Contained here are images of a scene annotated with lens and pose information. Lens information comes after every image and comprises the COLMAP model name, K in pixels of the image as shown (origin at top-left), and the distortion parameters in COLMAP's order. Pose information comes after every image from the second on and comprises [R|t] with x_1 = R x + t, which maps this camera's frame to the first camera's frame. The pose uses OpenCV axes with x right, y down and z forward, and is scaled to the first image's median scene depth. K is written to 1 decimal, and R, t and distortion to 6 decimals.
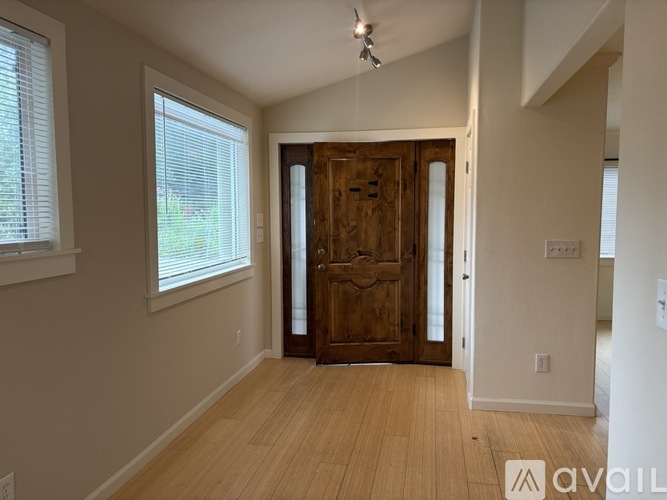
lens RADIAL K [[504.2, 0, 334.0], [0, 504.2, 250.0], [0, 0, 1]] dist [0.026538, -0.022805]
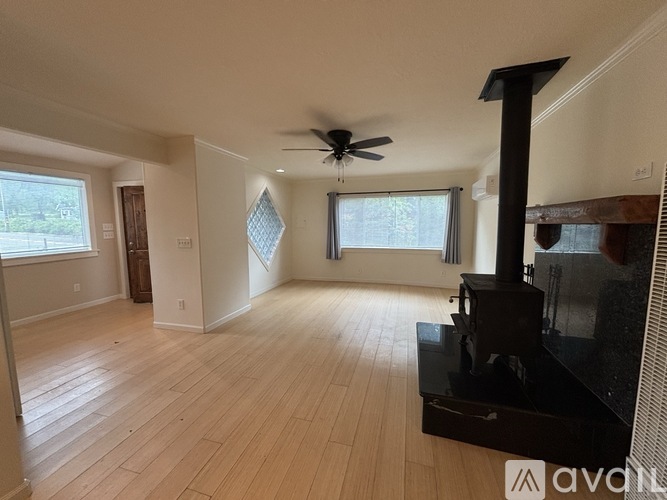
lens RADIAL K [[270.3, 0, 335.2], [0, 270.3, 248.3], [0, 0, 1]] dist [-0.001147, -0.000119]
pose [[0.996561, 0.009984, -0.082254, 0.821450], [-0.008499, 0.999795, 0.018384, -0.004333], [0.082421, -0.017622, 0.996442, 0.047201]]
